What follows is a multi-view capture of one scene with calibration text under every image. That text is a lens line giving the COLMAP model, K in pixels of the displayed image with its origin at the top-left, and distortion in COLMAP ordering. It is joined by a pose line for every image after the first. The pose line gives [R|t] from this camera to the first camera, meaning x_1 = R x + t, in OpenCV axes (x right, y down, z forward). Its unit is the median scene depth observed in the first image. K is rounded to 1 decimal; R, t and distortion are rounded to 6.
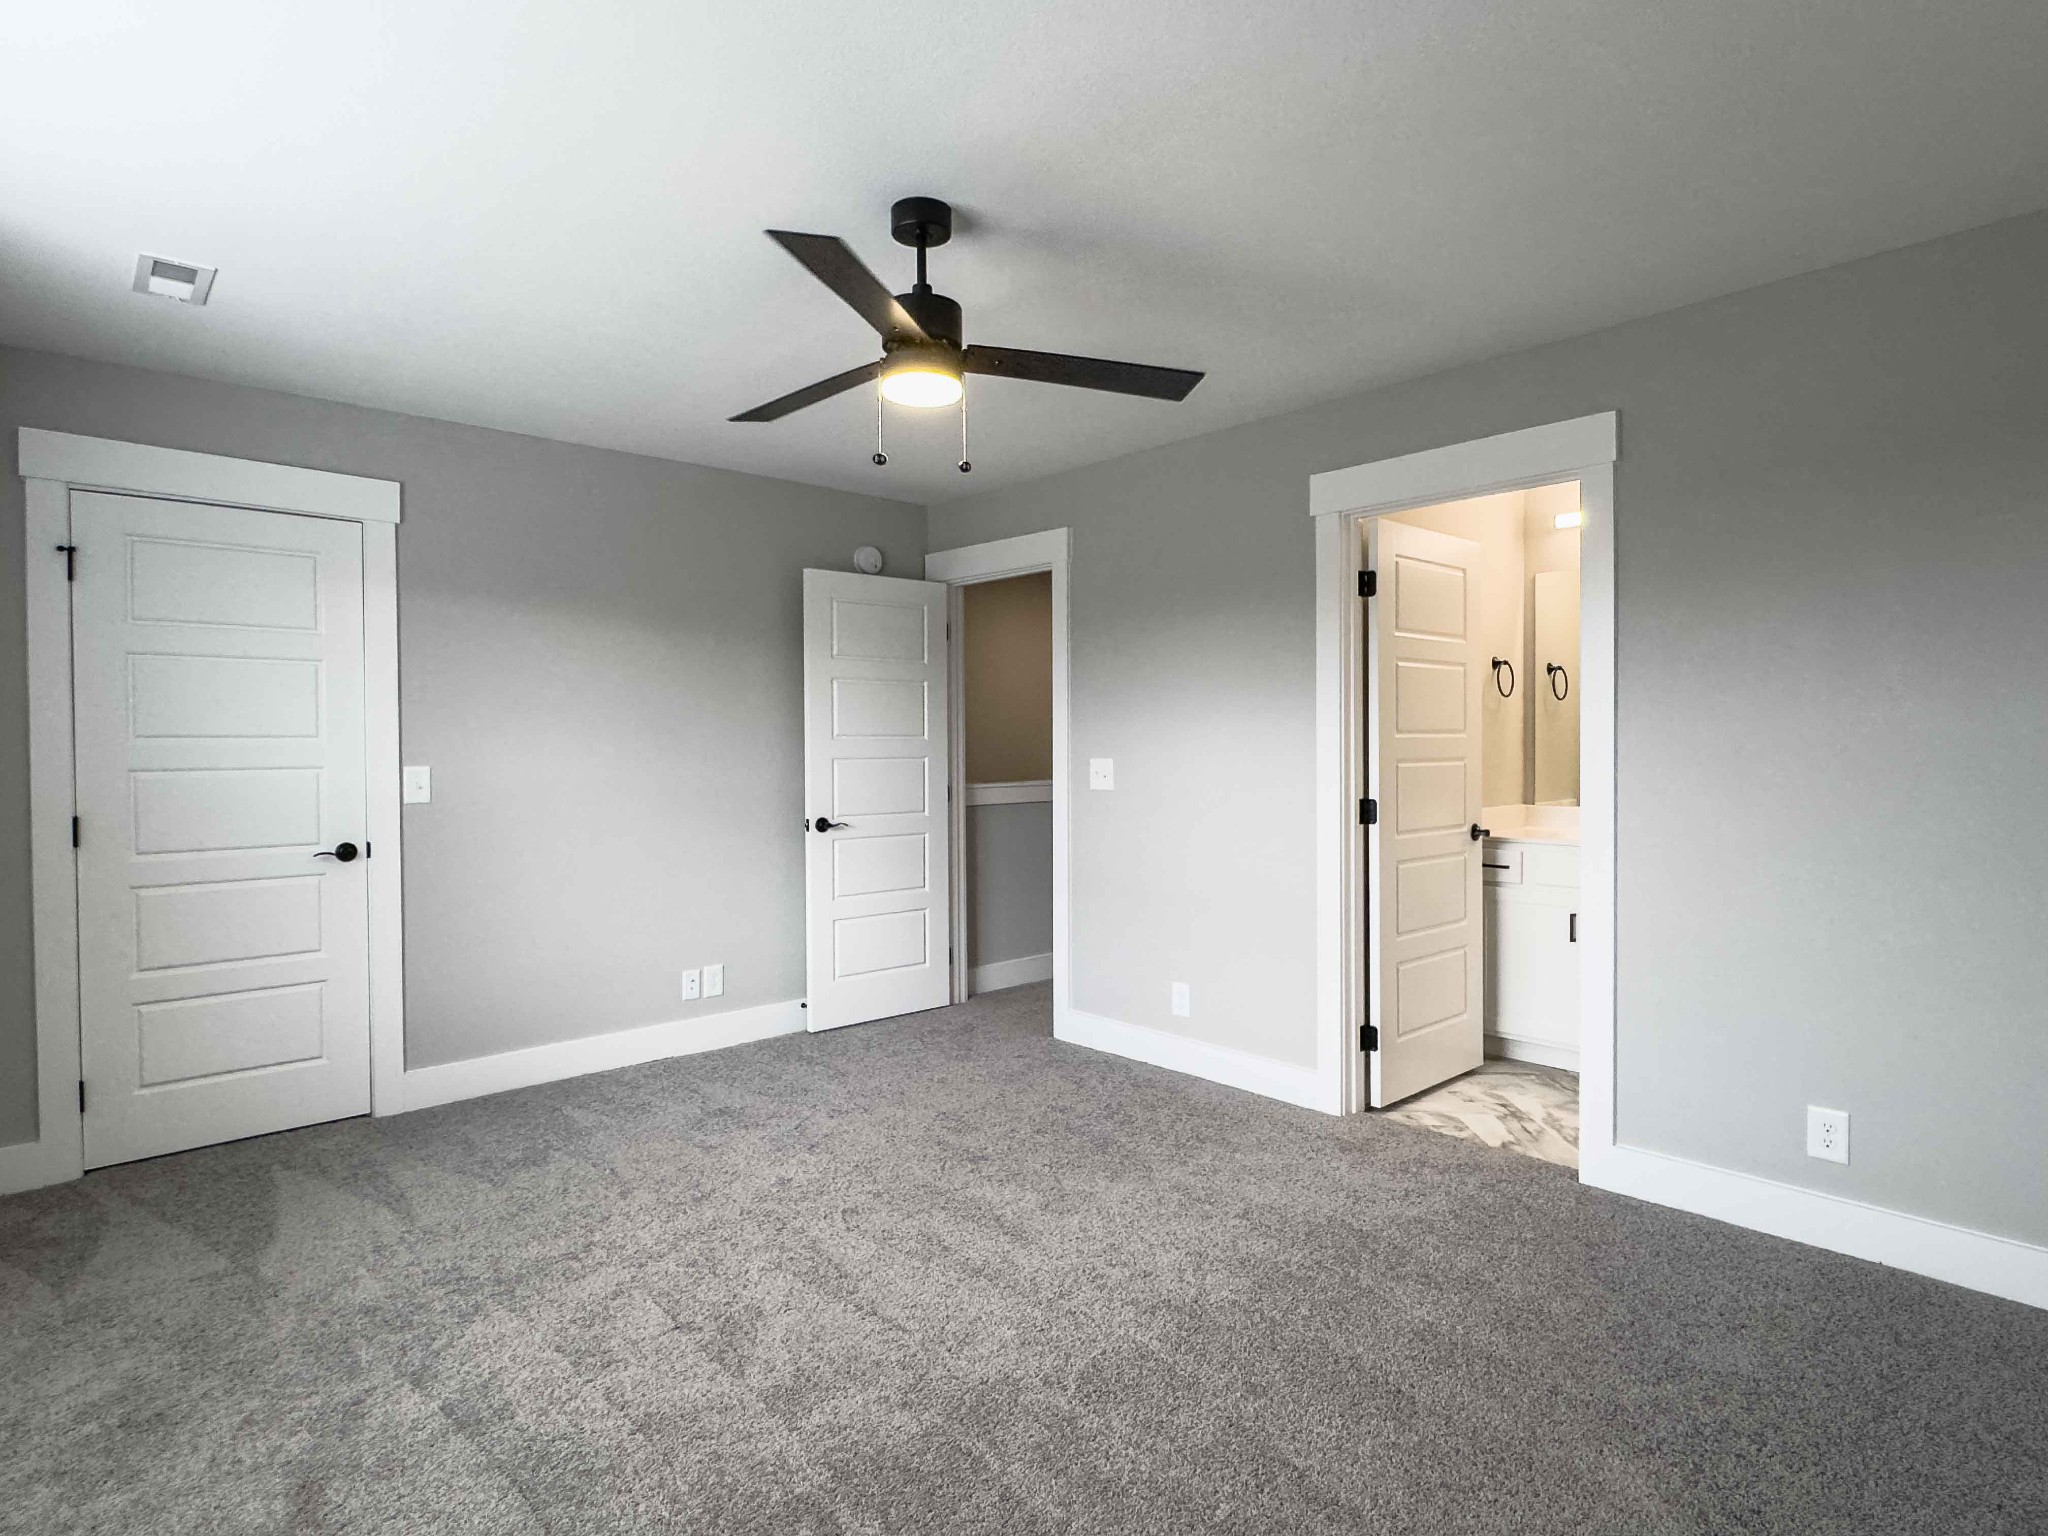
lens RADIAL K [[1103.6, 0, 1014.0], [0, 1103.6, 764.0], [0, 0, 1]] dist [-0.002231, 0.000854]
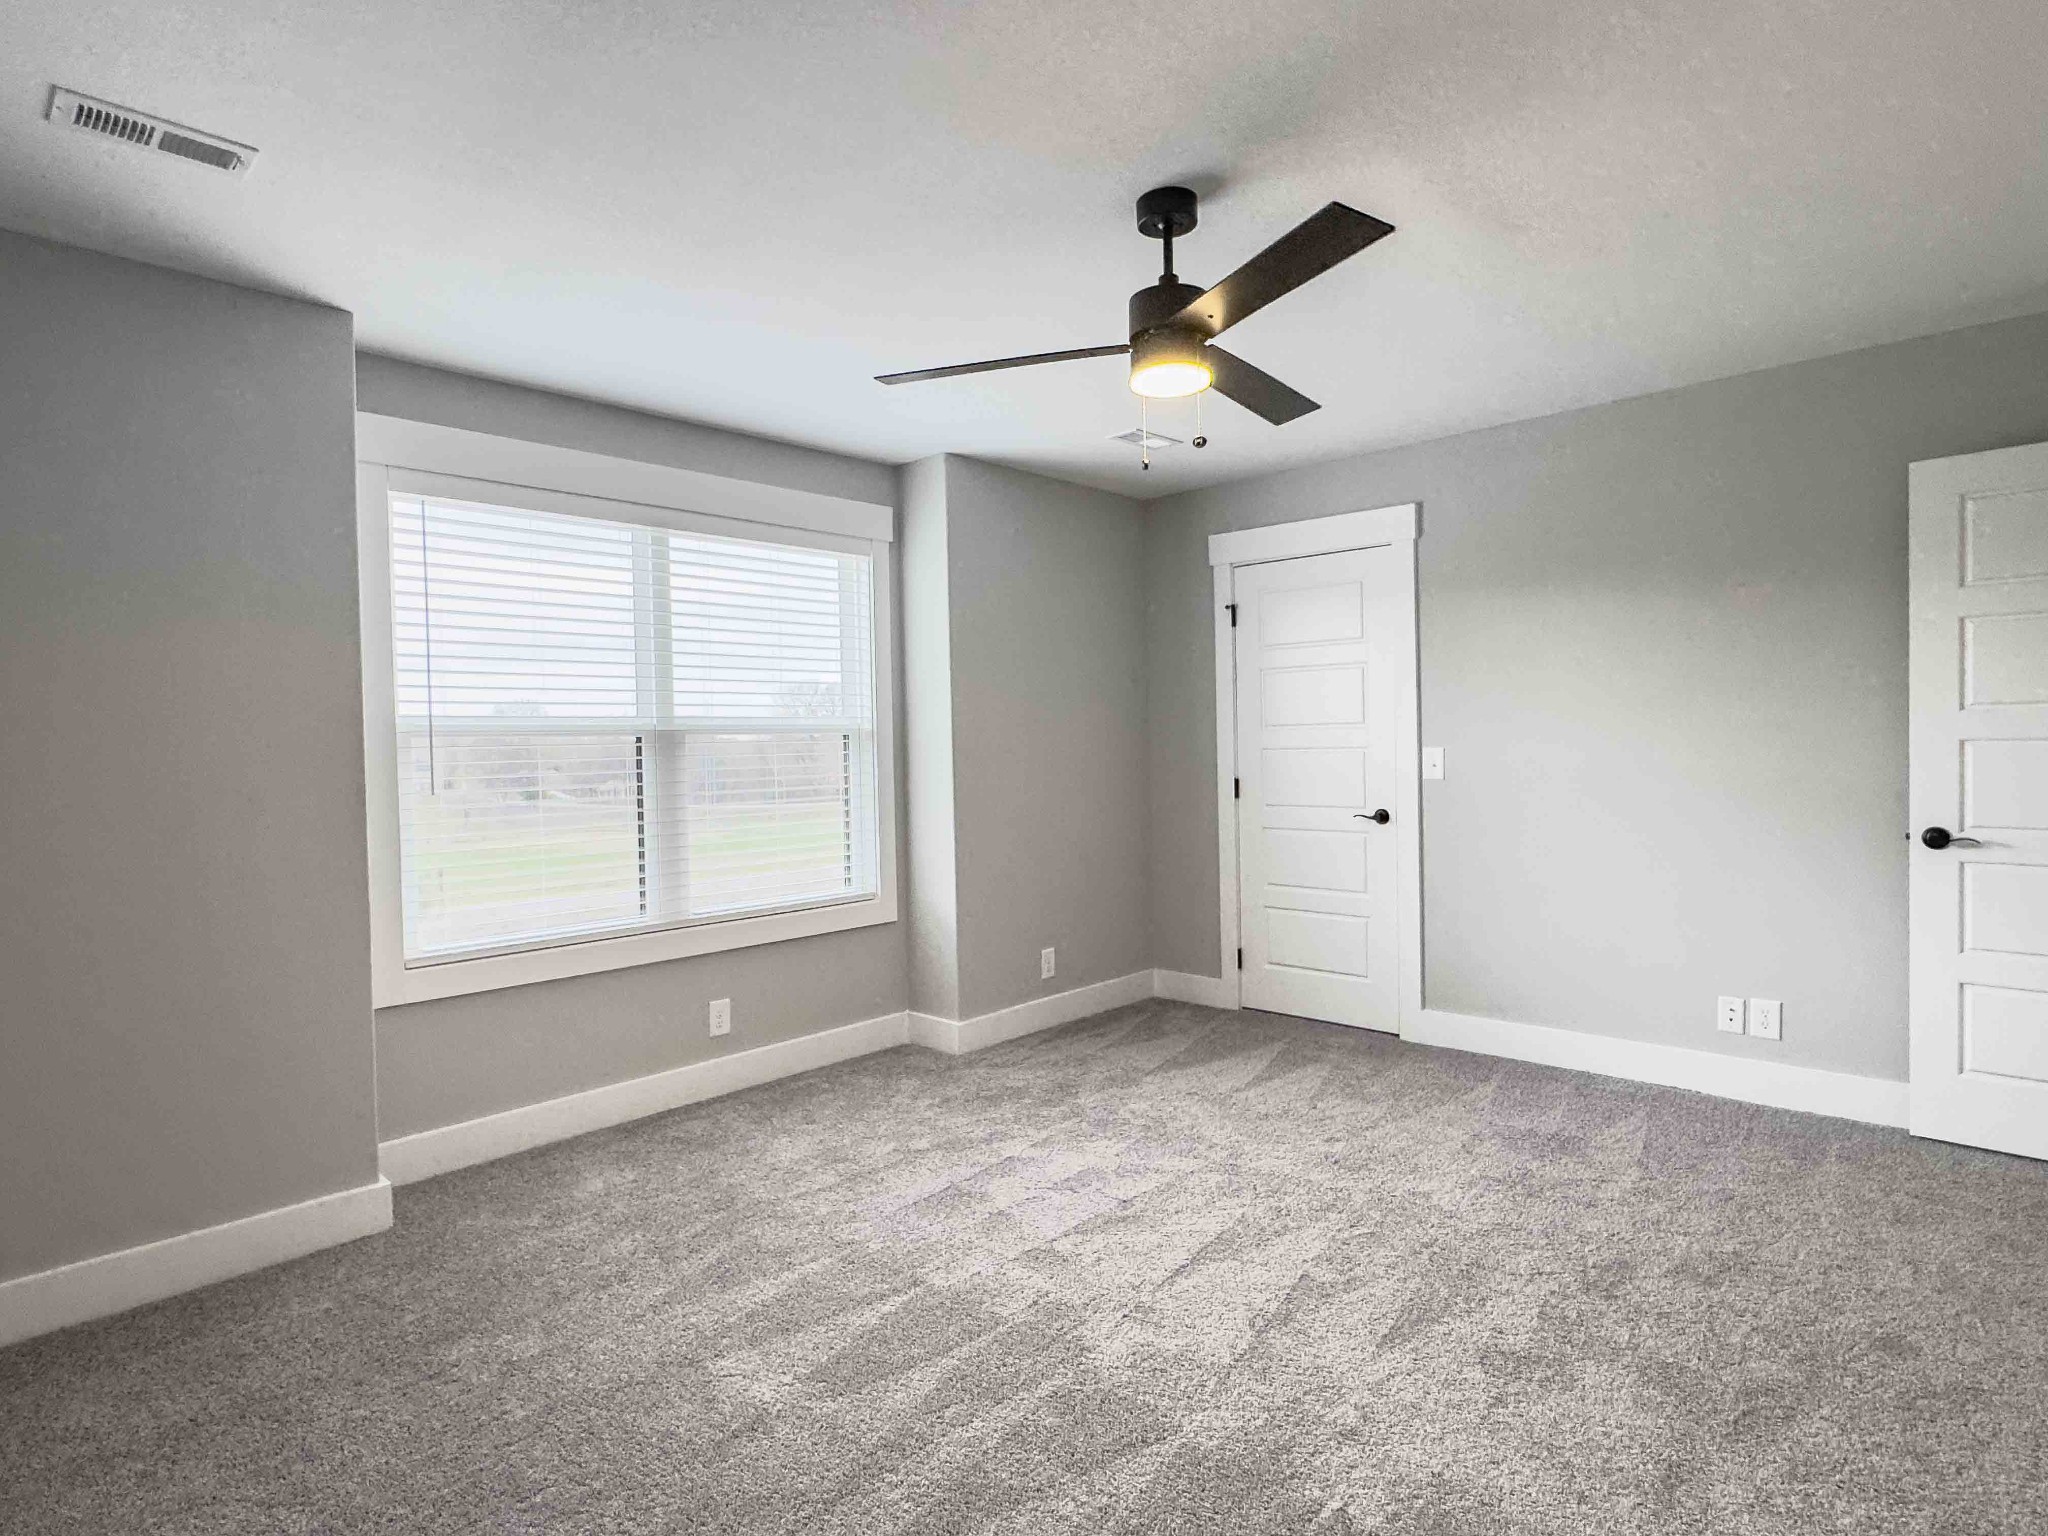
lens RADIAL K [[1103.6, 0, 1027.2], [0, 1103.6, 768.7], [0, 0, 1]] dist [-0.002231, 0.000854]
pose [[0.081449, 0.029879, -0.996230, 0.674008], [0.002211, 0.999543, 0.030159, -0.013548], [0.996675, -0.004659, 0.081346, 0.578600]]
